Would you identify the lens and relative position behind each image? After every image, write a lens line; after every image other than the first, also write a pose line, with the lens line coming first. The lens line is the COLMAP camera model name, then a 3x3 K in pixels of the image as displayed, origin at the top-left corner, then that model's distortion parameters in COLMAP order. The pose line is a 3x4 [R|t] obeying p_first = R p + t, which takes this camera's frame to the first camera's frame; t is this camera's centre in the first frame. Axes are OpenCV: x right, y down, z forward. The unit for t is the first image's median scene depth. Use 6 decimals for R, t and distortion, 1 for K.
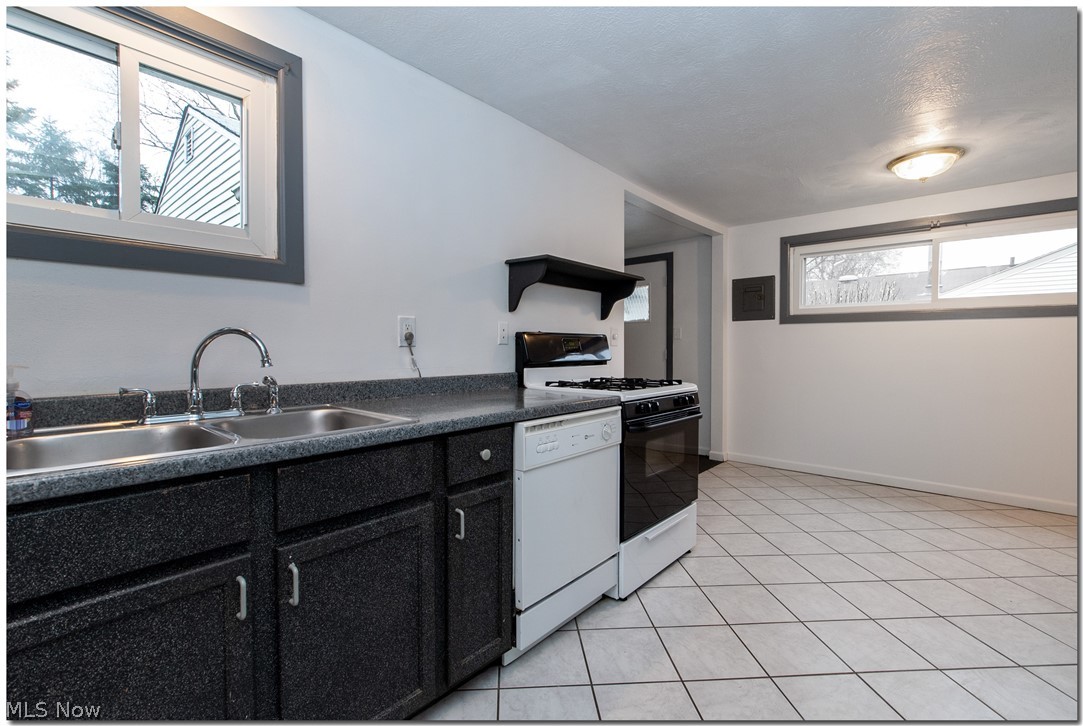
lens RADIAL K [[480.0, 0, 533.4], [0, 480.0, 352.2], [0, 0, 1]] dist [0.005559, -0.000676]
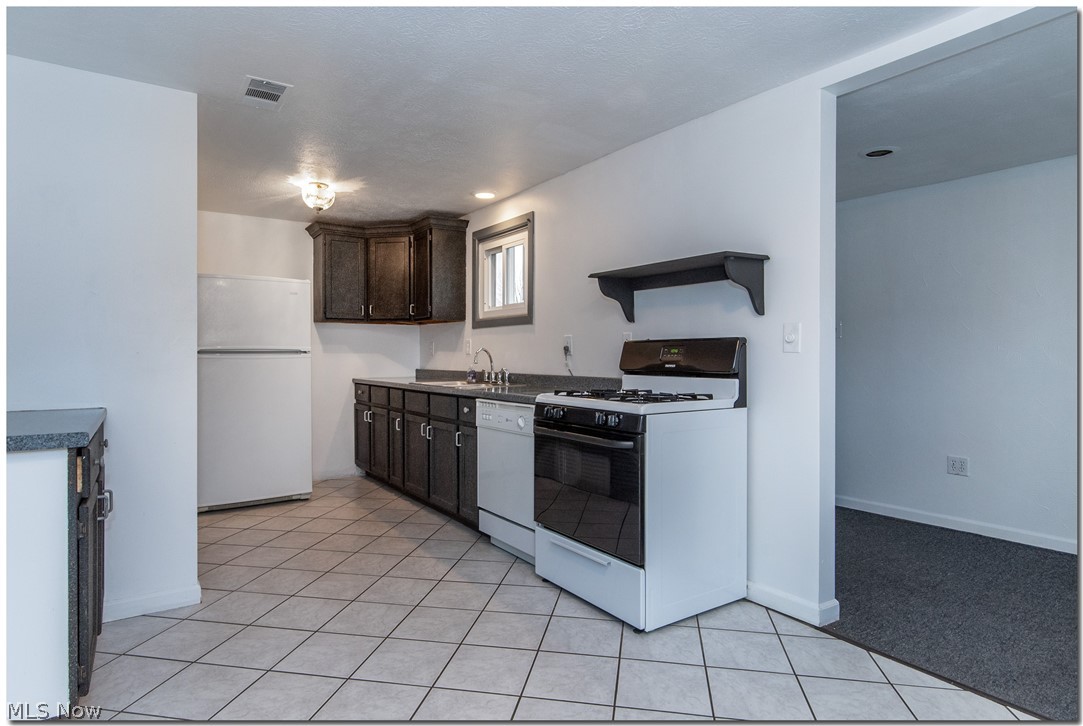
lens RADIAL K [[596.5, 0, 539.4], [0, 596.5, 357.0], [0, 0, 1]] dist [-0.003757, -0.000676]
pose [[-0.247425, -0.001535, -0.968906, 1.063238], [-0.009657, 0.999953, 0.000882, -0.004040], [0.968859, 0.009575, -0.247428, 0.919071]]
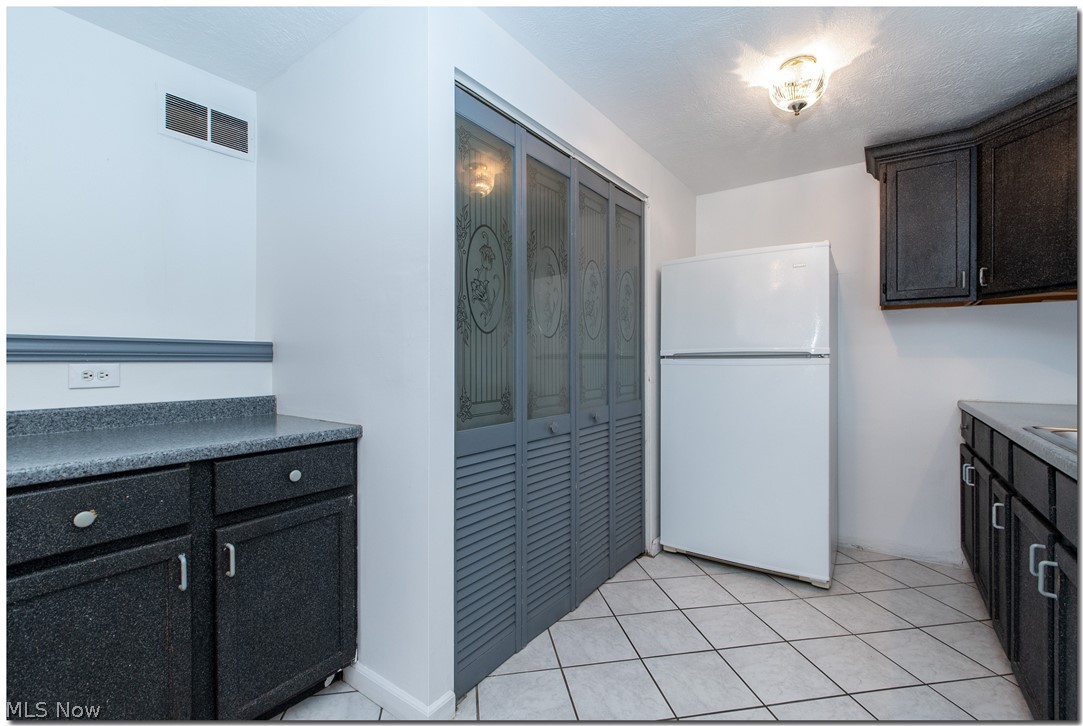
lens RADIAL K [[480.0, 0, 542.4], [0, 480.0, 361.7], [0, 0, 1]] dist [0.005559, -0.000676]
pose [[-0.993673, -0.004045, -0.112243, 0.279917], [-0.005474, 0.999908, 0.012427, -0.007137], [0.112182, 0.012962, -0.993603, 0.688467]]
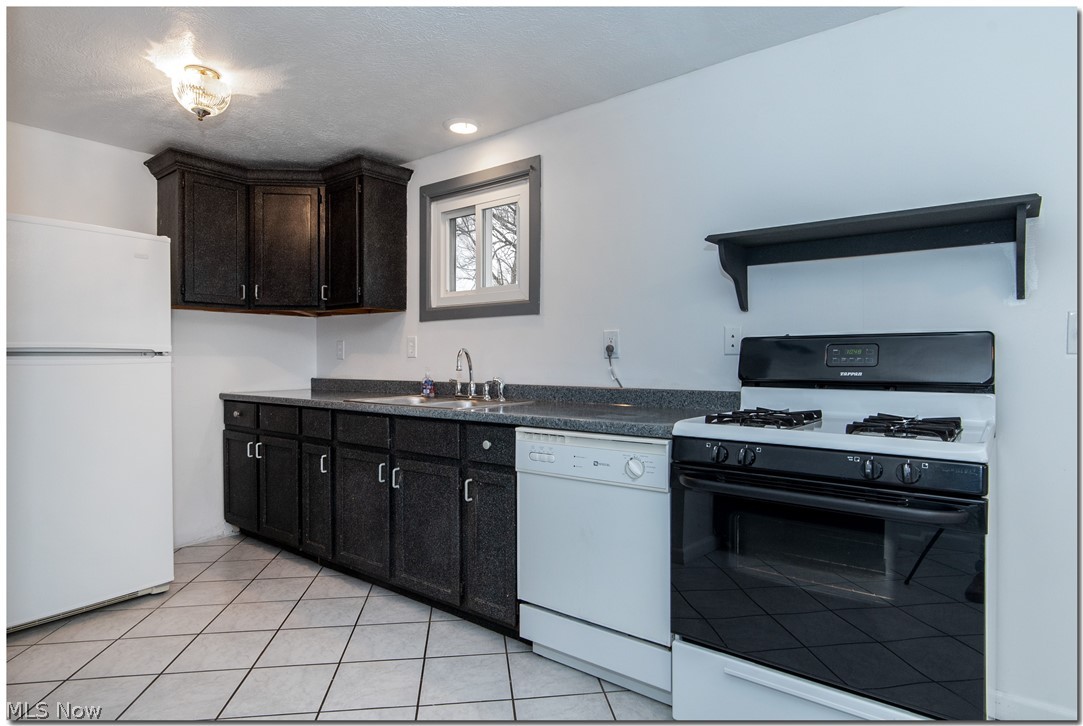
lens RADIAL K [[596.5, 0, 541.5], [0, 596.5, 359.7], [0, 0, 1]] dist [-0.003757, -0.000676]
pose [[0.053863, -0.003556, -0.998542, 0.705035], [-0.007671, 0.999963, -0.003975, -0.000944], [0.998519, 0.007873, 0.053833, 0.513667]]
